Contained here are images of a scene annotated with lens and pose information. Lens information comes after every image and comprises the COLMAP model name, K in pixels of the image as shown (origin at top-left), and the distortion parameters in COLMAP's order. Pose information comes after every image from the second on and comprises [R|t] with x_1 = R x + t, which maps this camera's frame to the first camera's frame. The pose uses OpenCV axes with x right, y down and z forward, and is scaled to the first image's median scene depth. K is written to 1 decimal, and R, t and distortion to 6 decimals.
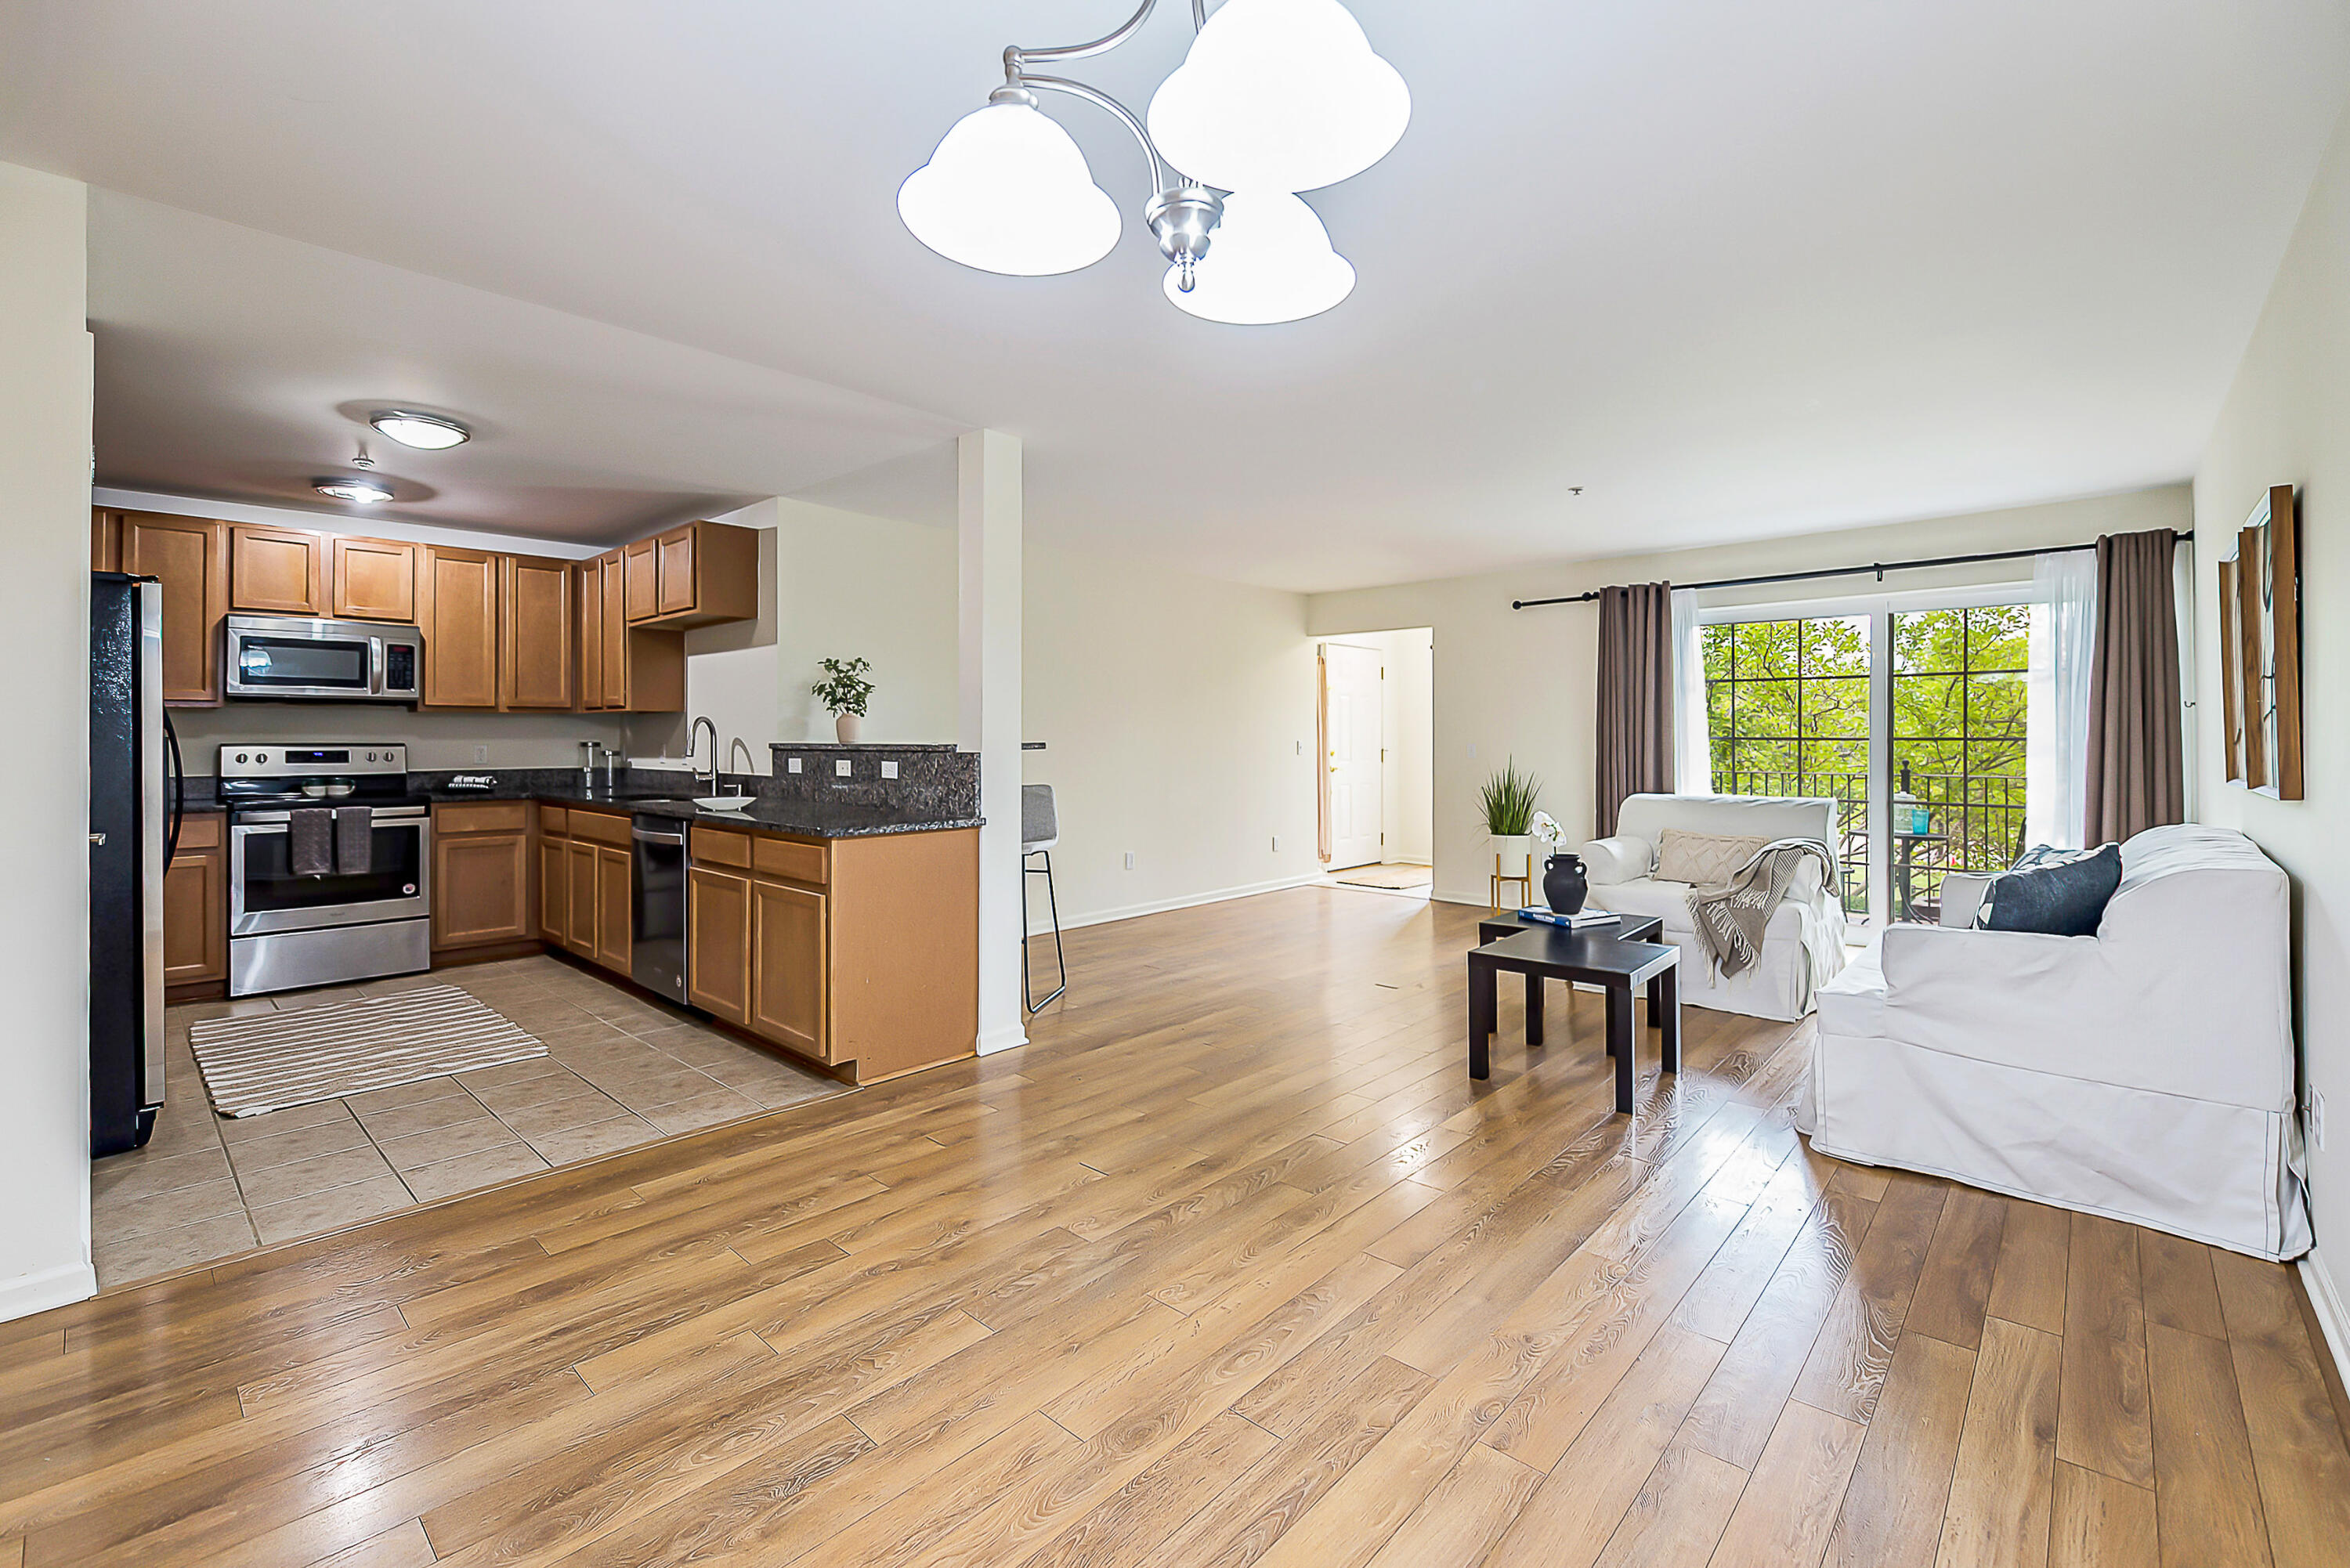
lens RADIAL K [[1005.9, 0, 1182.8], [0, 1005.9, 729.4], [0, 0, 1]] dist [-0.001118, -0.000384]
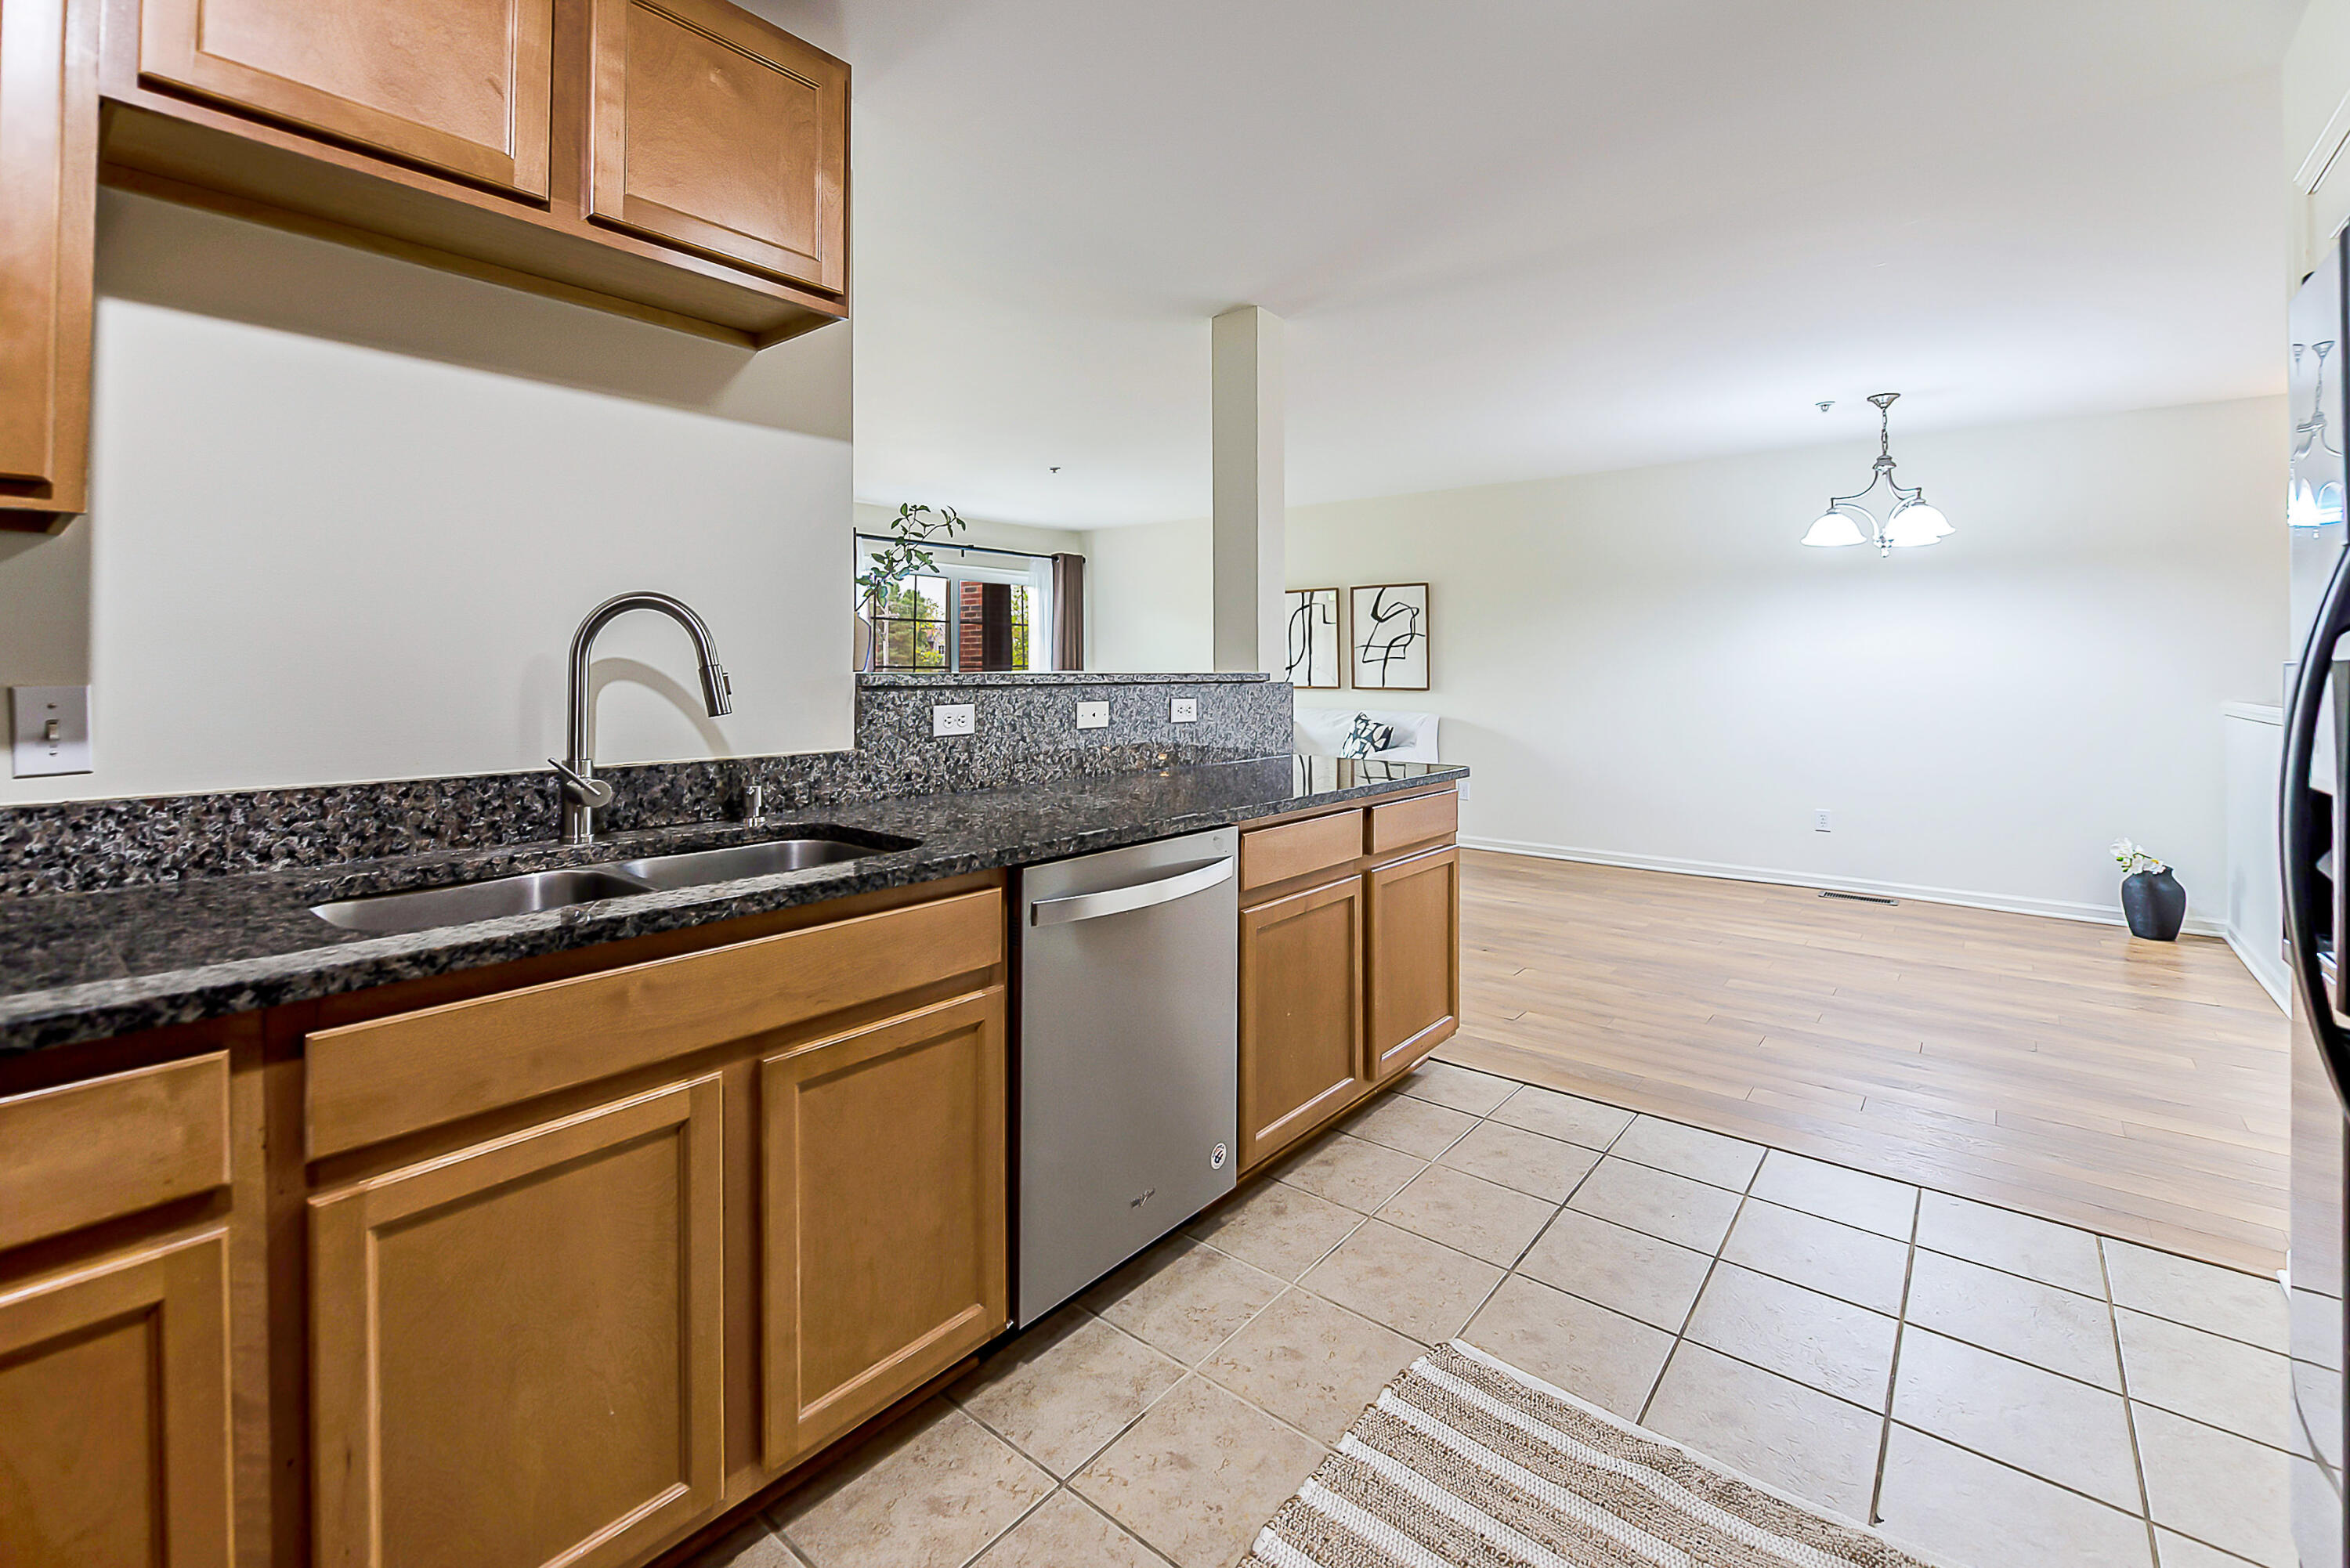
lens RADIAL K [[1007.7, 0, 1176.3], [0, 1007.7, 671.8], [0, 0, 1]] dist [0.000087, -0.000088]
pose [[-0.039836, 0.000919, 0.999206, -0.850854], [-0.008359, 0.999964, -0.001253, 0.012360], [-0.999171, -0.008403, -0.039827, 0.889480]]
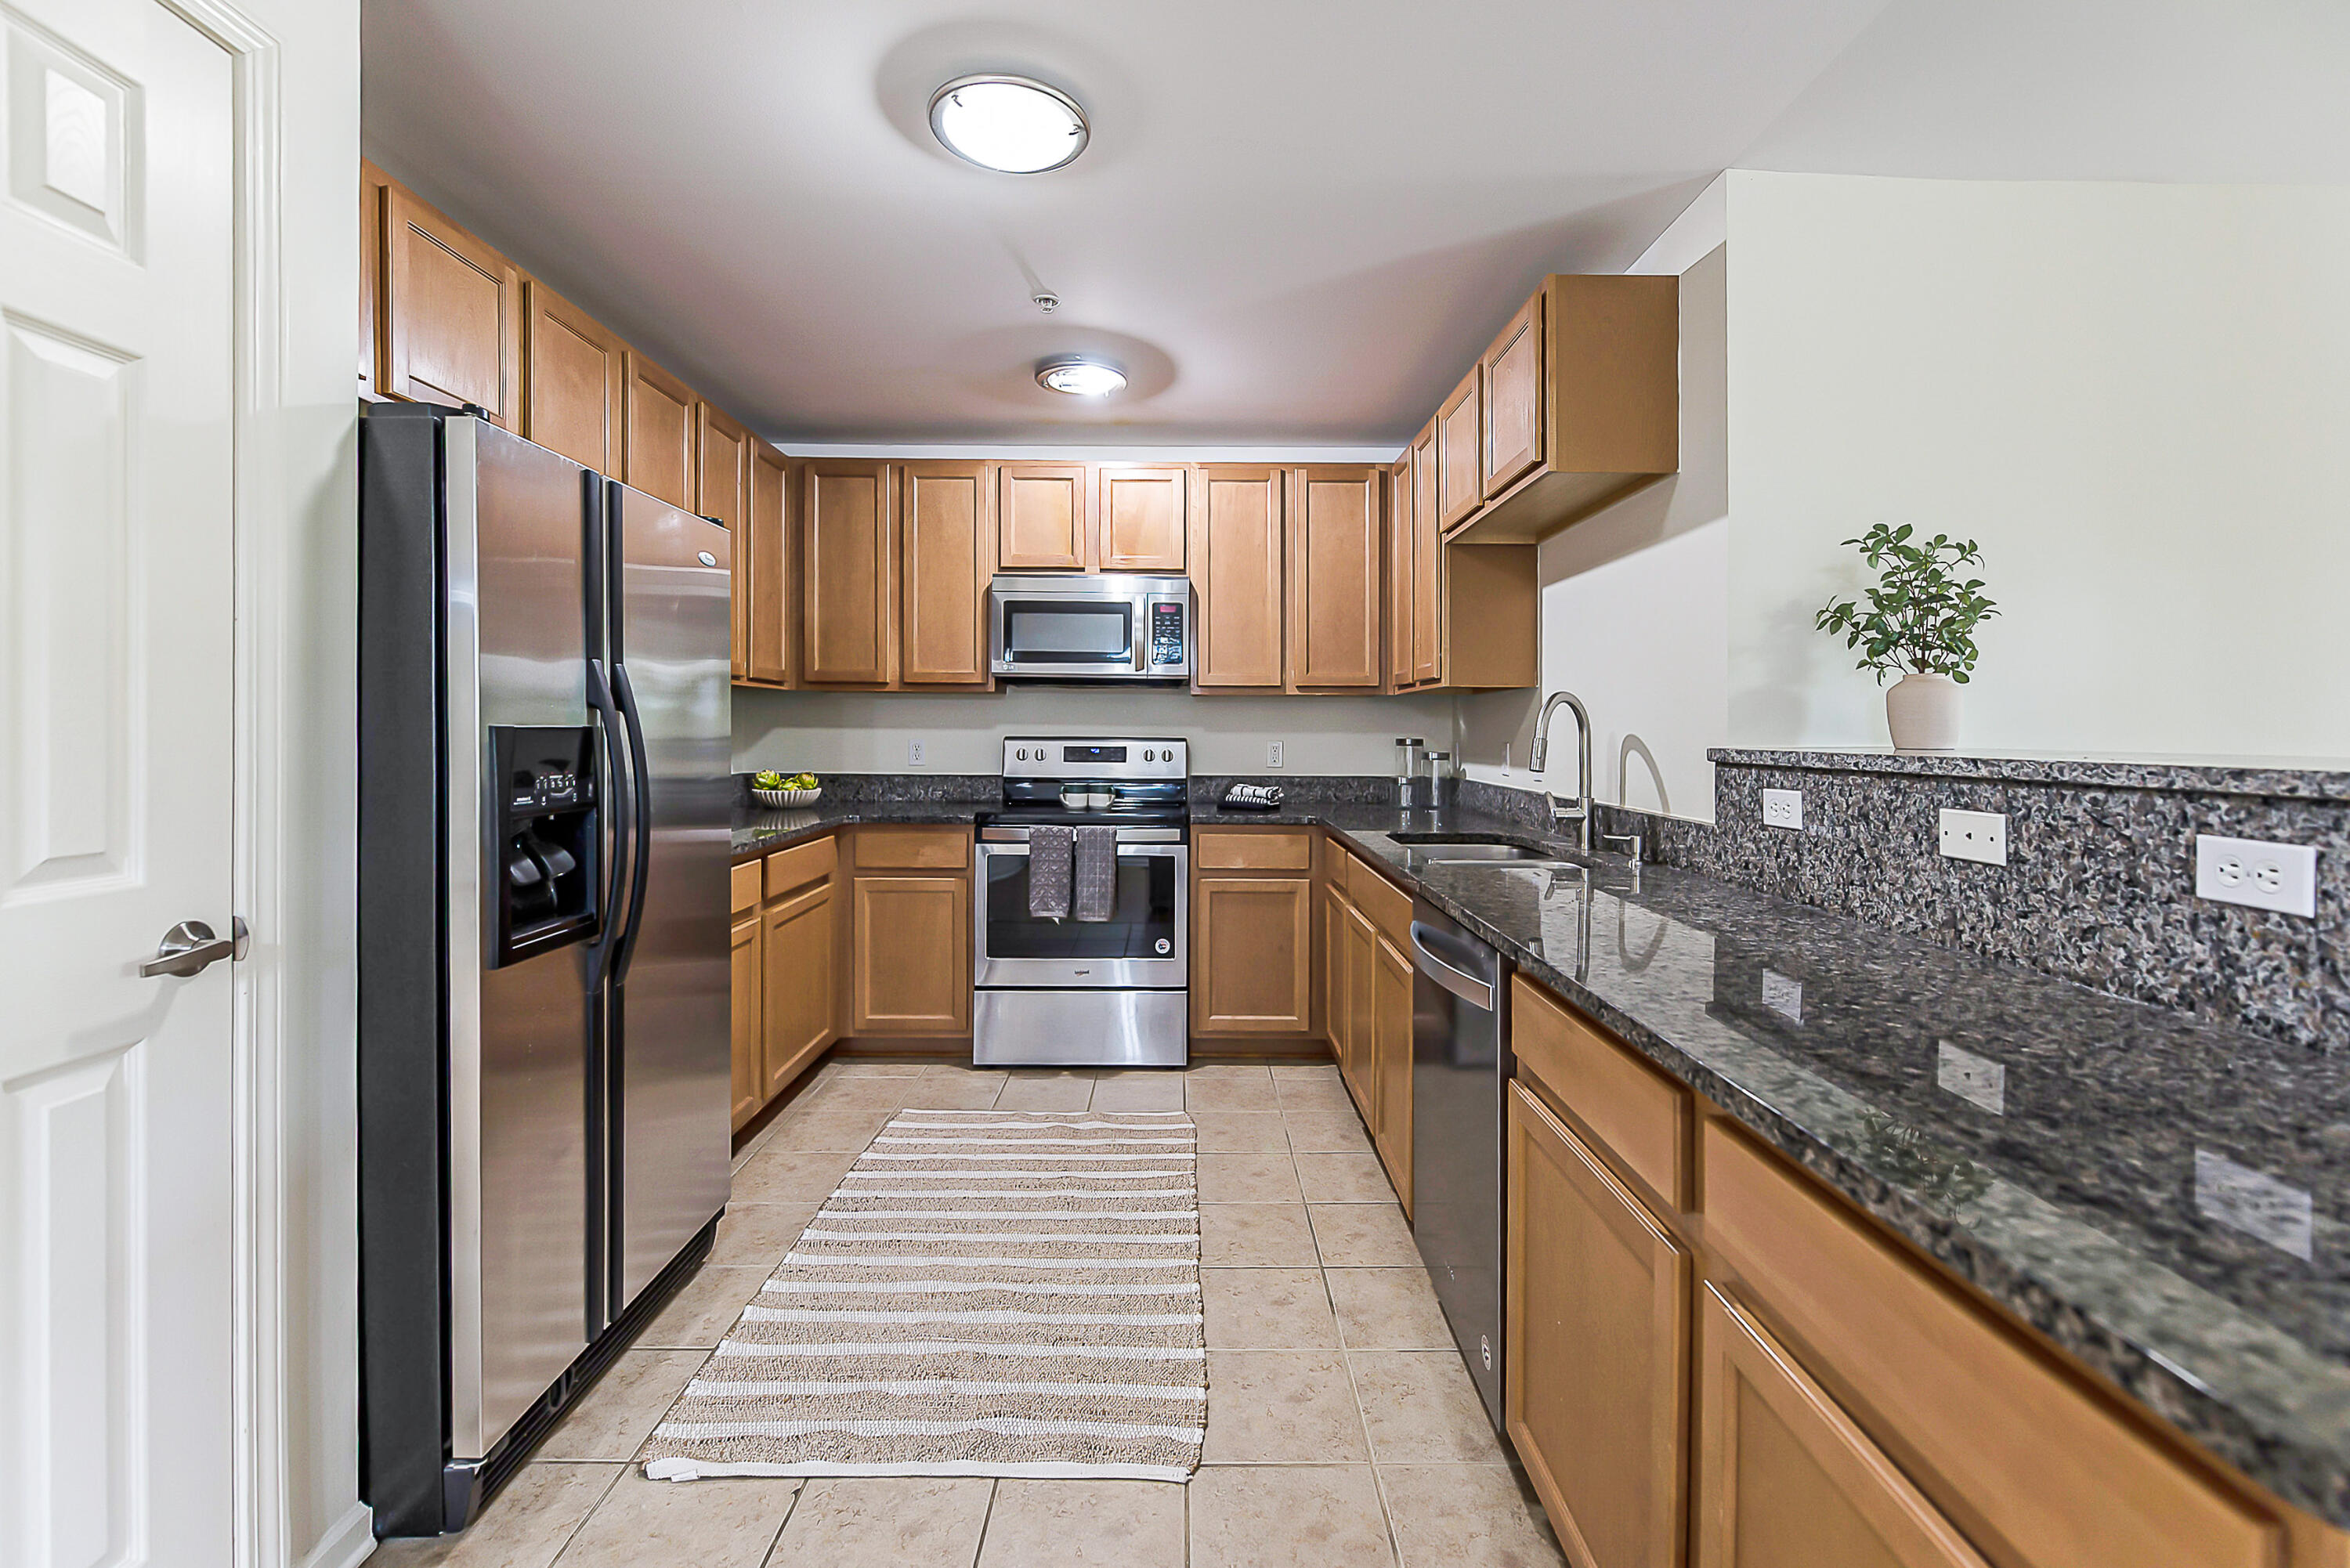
lens RADIAL K [[1005.9, 0, 1182.8], [0, 1005.9, 729.4], [0, 0, 1]] dist [-0.001118, -0.000384]
pose [[0.674000, 0.004919, -0.738715, -0.247215], [0.000799, 0.999972, 0.007387, 0.002173], [0.738731, -0.005570, 0.673978, 0.549914]]
